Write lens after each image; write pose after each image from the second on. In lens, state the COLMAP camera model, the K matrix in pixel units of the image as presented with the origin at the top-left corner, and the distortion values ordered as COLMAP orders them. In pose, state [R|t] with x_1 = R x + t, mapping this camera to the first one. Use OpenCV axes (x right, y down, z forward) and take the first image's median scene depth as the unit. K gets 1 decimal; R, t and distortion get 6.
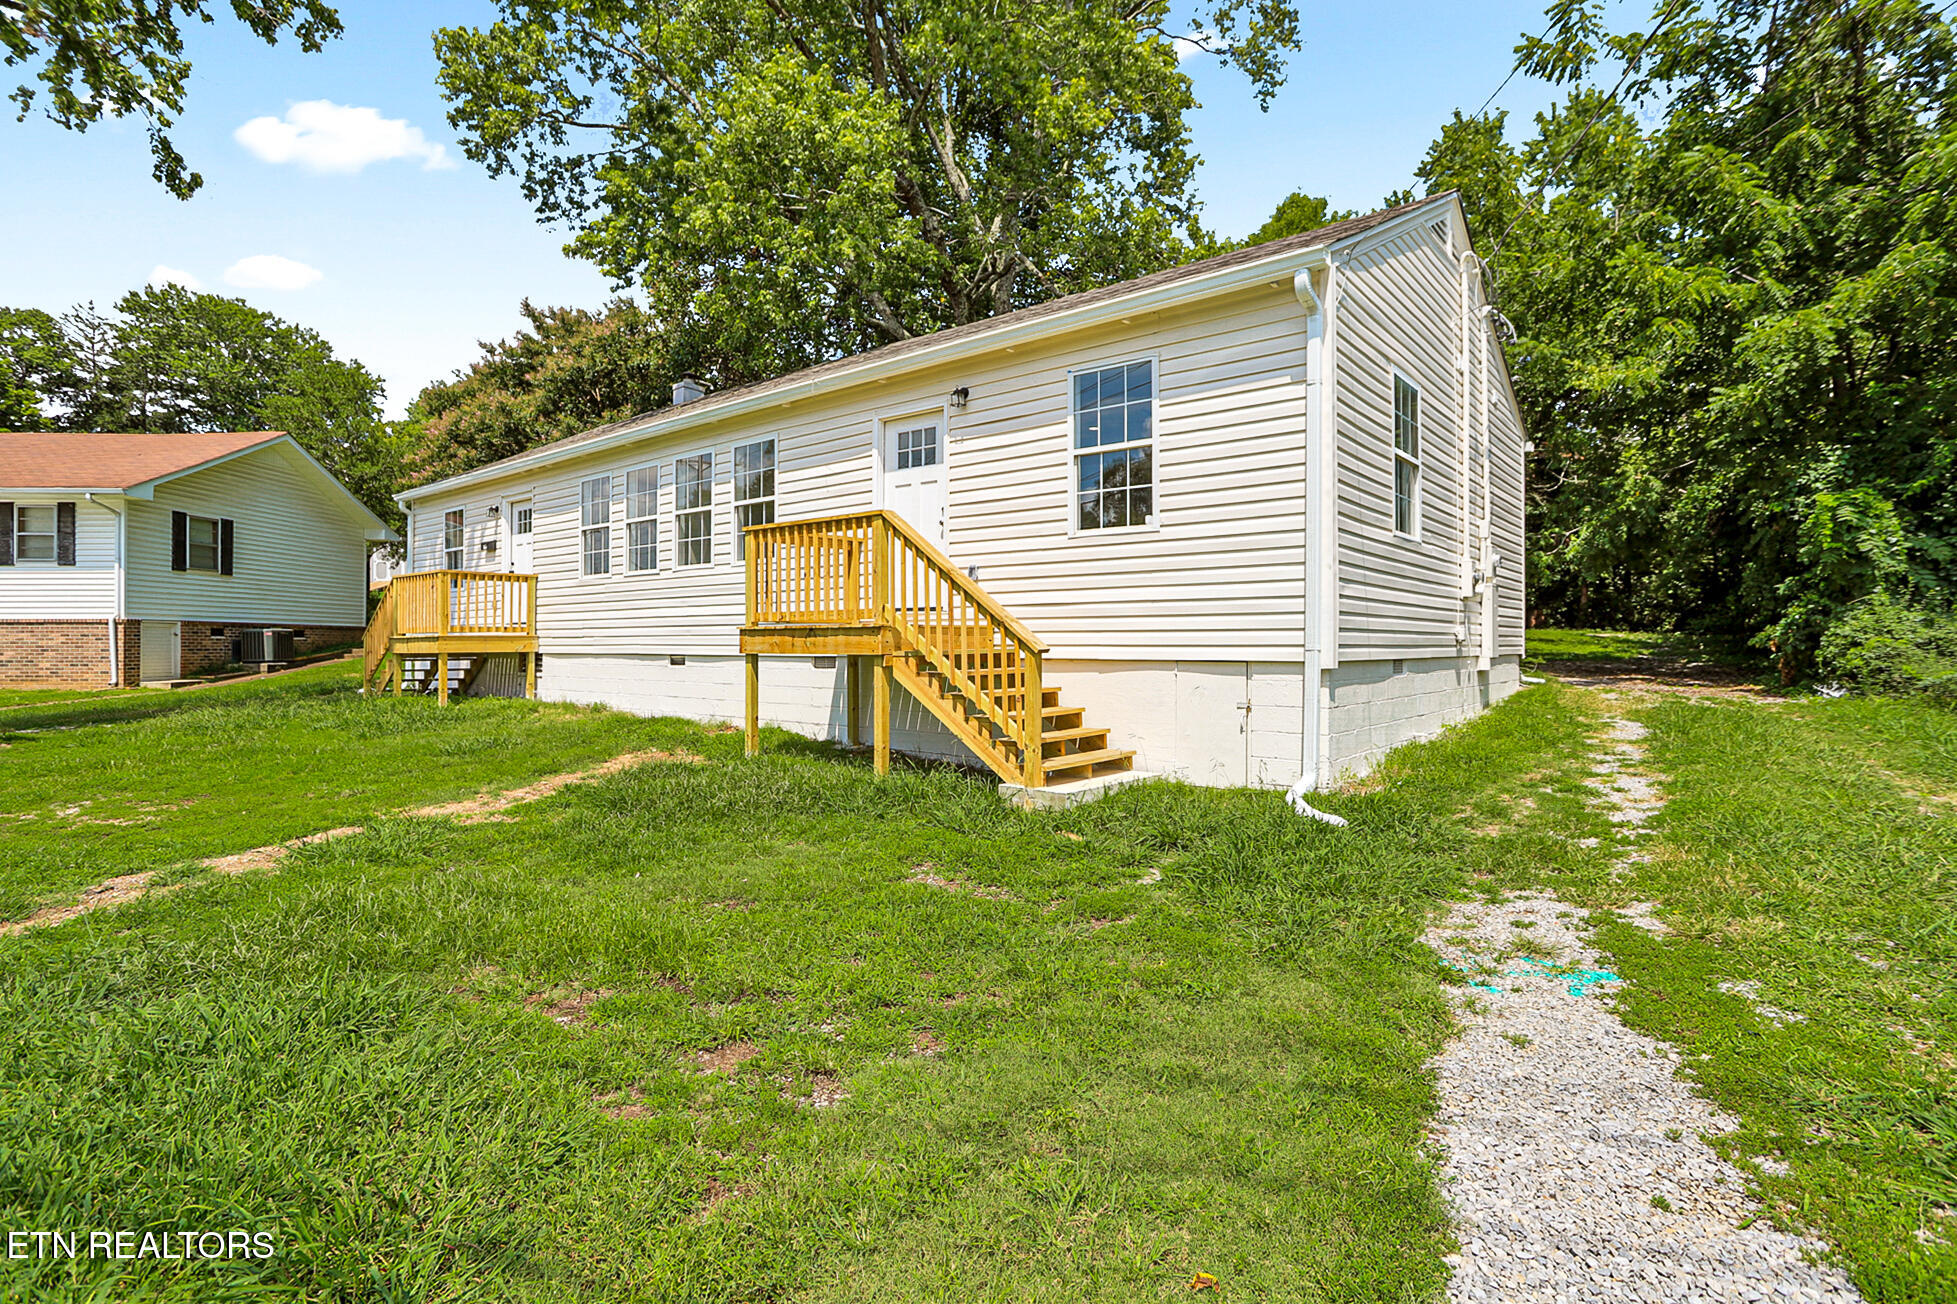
lens RADIAL K [[964.1, 0, 984.5], [0, 964.1, 648.9], [0, 0, 1]] dist [-0.057104, 0.034865]
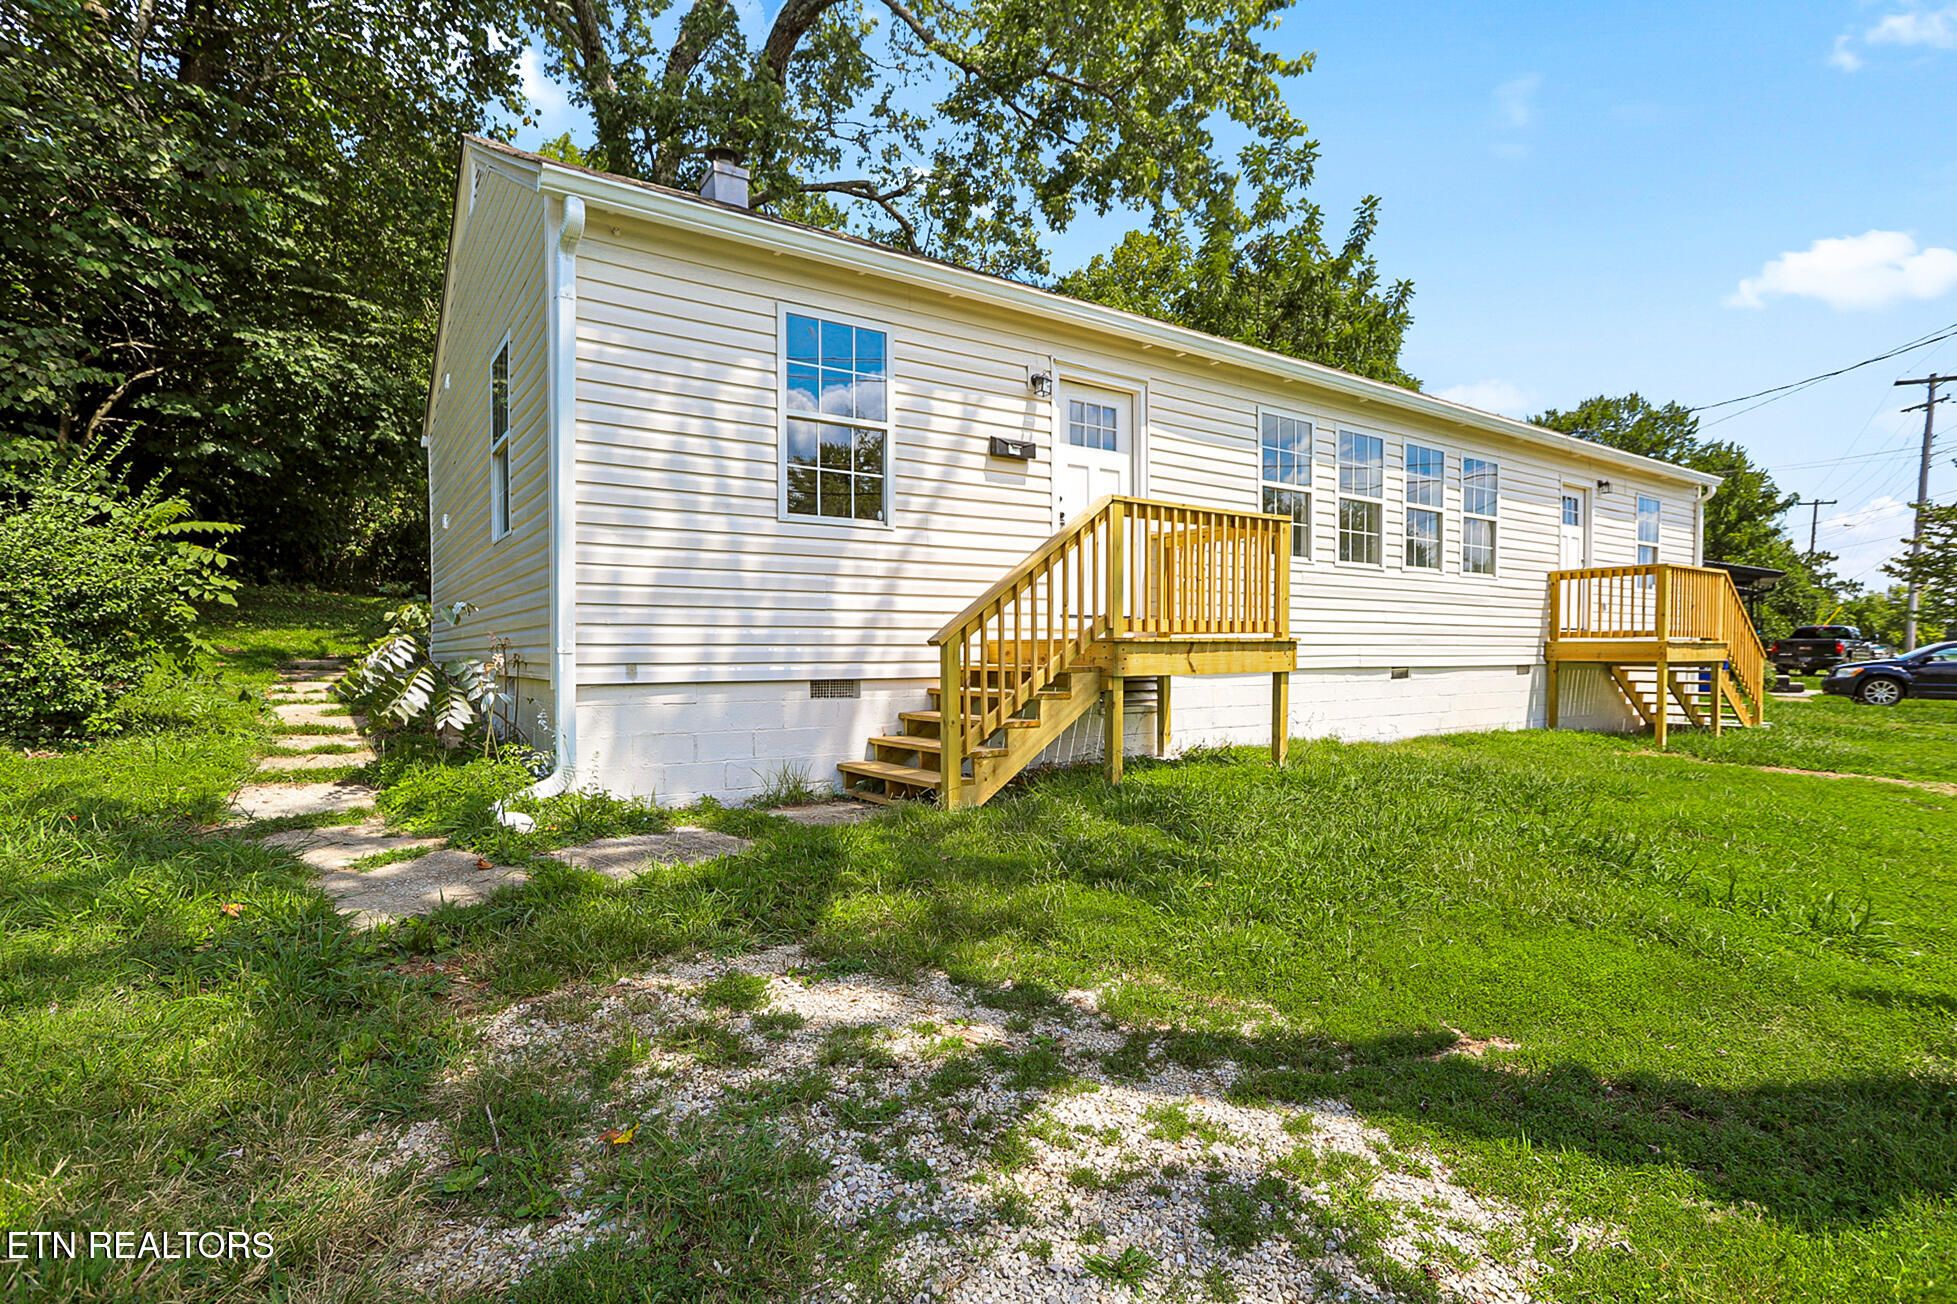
lens RADIAL K [[964.1, 0, 984.5], [0, 964.1, 648.9], [0, 0, 1]] dist [-0.057104, 0.034865]
pose [[0.286382, -0.013551, 0.958020, -1.128543], [-0.009822, 0.999806, 0.017078, -0.019032], [-0.958065, -0.014300, 0.286194, 0.995366]]
